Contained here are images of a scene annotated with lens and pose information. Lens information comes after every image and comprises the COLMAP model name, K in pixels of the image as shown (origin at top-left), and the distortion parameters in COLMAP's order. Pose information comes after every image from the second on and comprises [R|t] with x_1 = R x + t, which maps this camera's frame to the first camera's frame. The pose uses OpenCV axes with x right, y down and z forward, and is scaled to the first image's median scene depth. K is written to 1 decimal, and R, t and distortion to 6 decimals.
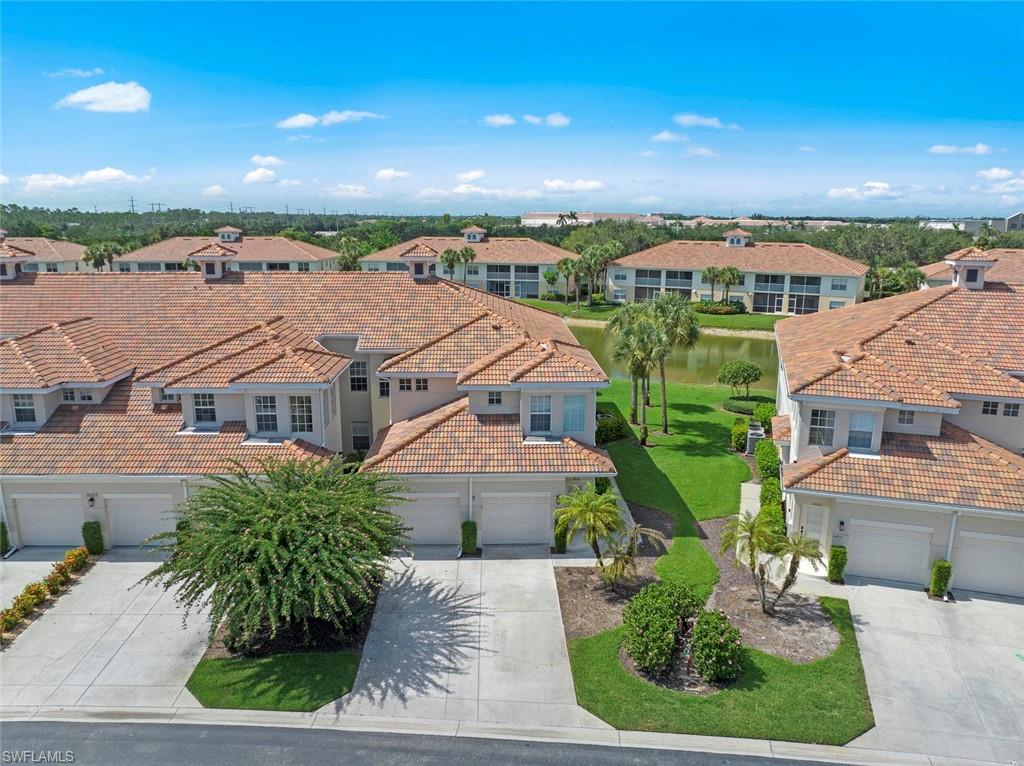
lens RADIAL K [[721.4, 0, 512.0], [0, 721.4, 383.0], [0, 0, 1]] dist [-0.003723, -0.098213]
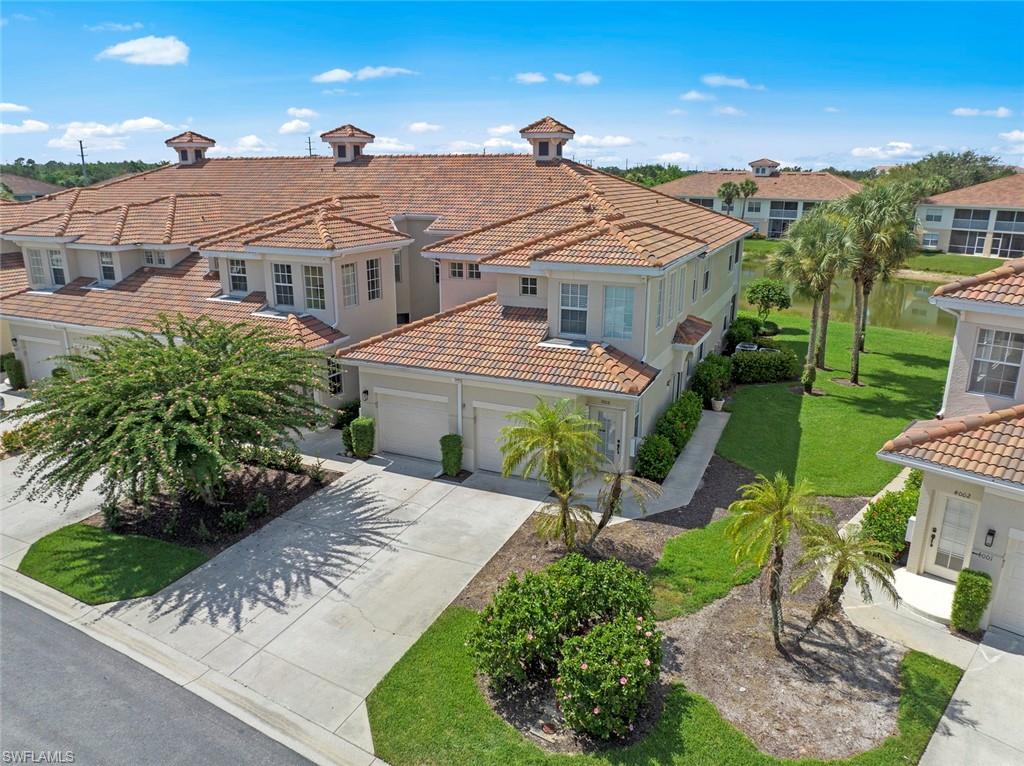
lens RADIAL K [[712.8, 0, 512.0], [0, 712.8, 383.0], [0, 0, 1]] dist [-0.034113, -0.000954]
pose [[0.903035, 0.122187, -0.411822, 0.293075], [-0.094967, 0.991758, 0.086011, 0.061378], [0.418937, -0.038562, 0.907196, 0.316496]]
